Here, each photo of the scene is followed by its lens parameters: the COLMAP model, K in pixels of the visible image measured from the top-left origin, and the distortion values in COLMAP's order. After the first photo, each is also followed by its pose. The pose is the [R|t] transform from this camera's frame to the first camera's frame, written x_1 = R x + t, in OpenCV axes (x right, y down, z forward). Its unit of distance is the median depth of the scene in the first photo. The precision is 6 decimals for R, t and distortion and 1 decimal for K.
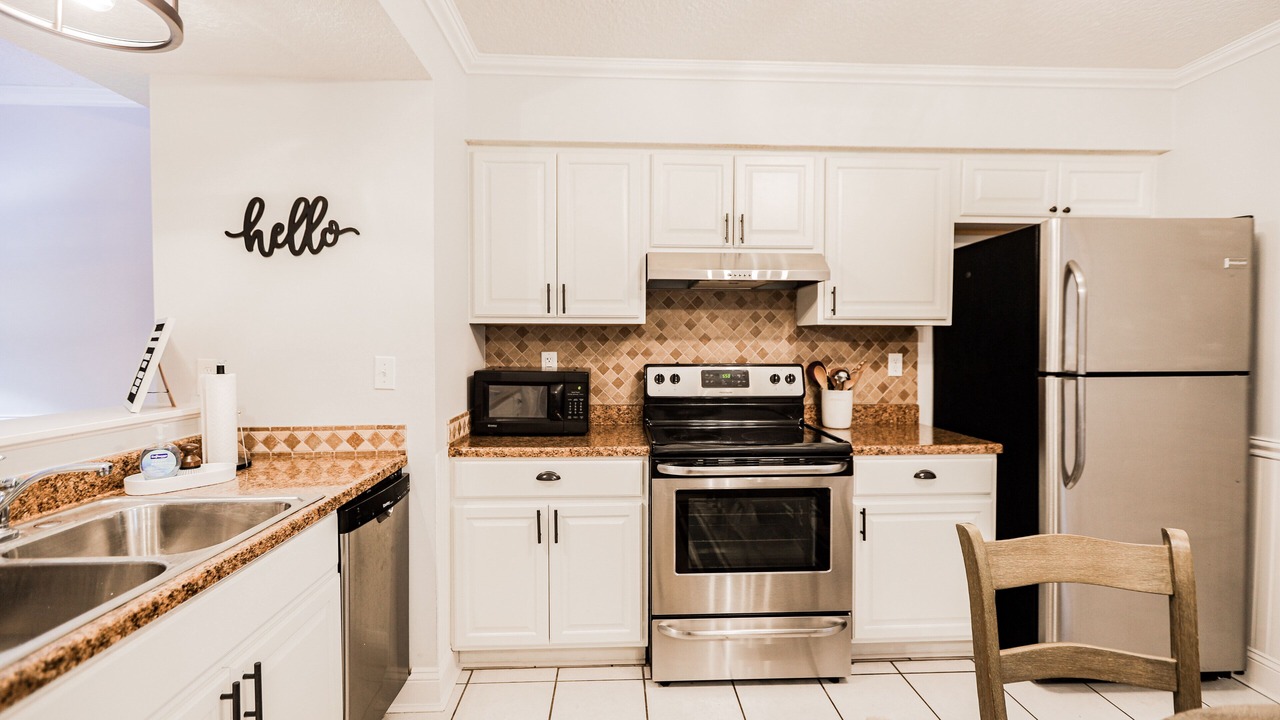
lens RADIAL K [[543.3, 0, 640.0], [0, 543.3, 360.0], [0, 0, 1]] dist [0.000862, 0.000330]
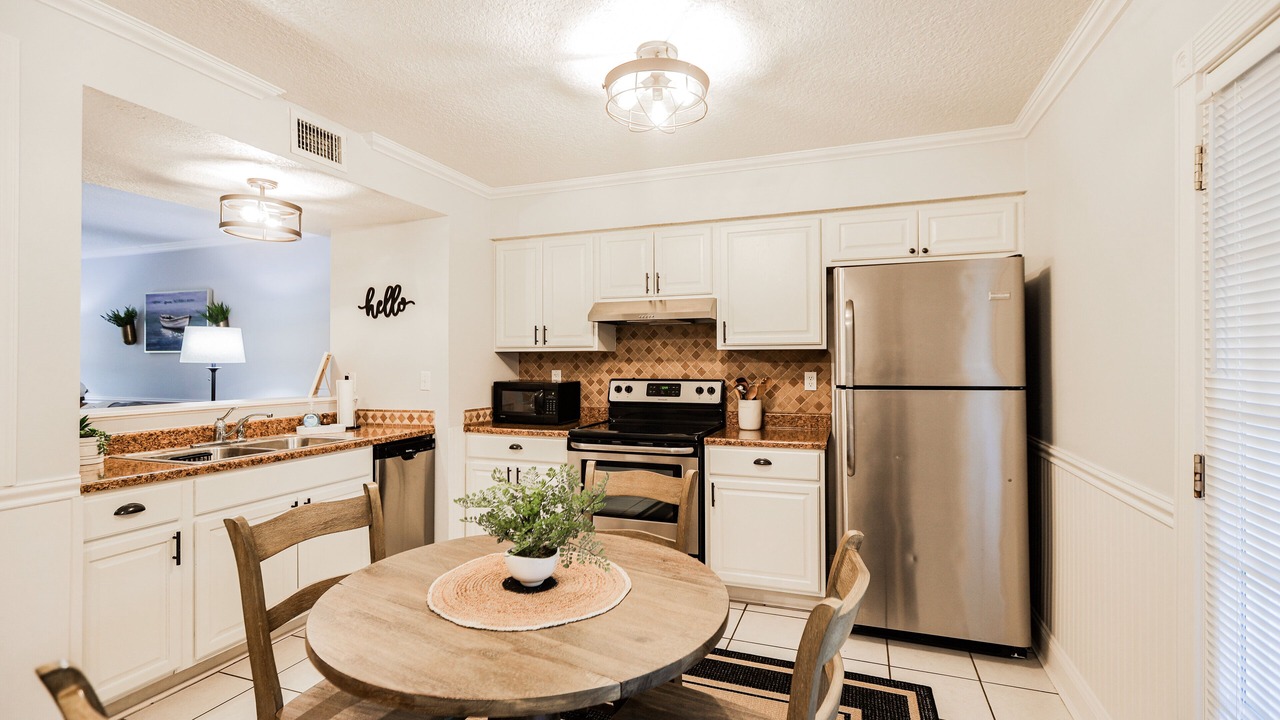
lens RADIAL K [[518.3, 0, 640.0], [0, 518.3, 360.0], [0, 0, 1]] dist [-0.000511, -0.000007]
pose [[0.936770, -0.004822, -0.349911, 0.580827], [-0.009161, 0.999225, -0.038294, 0.010400], [0.349825, 0.039078, 0.936000, -0.255301]]
